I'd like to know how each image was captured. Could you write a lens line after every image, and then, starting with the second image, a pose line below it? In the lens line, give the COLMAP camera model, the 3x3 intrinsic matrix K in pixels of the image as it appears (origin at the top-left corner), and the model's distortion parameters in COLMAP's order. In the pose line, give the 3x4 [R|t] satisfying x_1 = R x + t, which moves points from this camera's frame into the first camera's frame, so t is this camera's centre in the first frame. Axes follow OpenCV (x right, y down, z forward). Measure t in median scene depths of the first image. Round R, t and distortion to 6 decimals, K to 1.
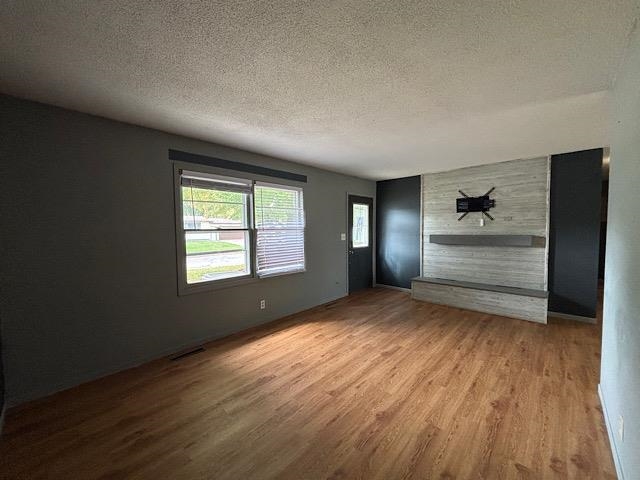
lens RADIAL K [[258.4, 0, 320.5], [0, 258.4, 240.0], [0, 0, 1]] dist [-0.000525, -0.000310]
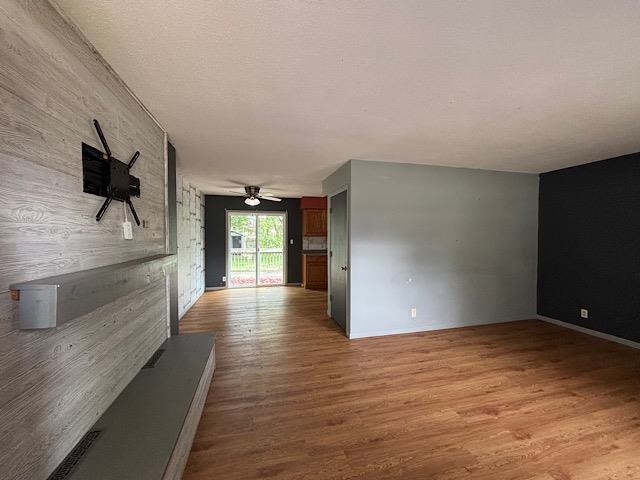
lens RADIAL K [[258.4, 0, 321.6], [0, 258.4, 238.1], [0, 0, 1]] dist [-0.000525, -0.000310]
pose [[-0.844211, 0.007911, 0.535953, 0.299609], [0.035086, 0.998562, 0.040527, -0.105151], [-0.534862, 0.053018, -0.843274, 2.106608]]
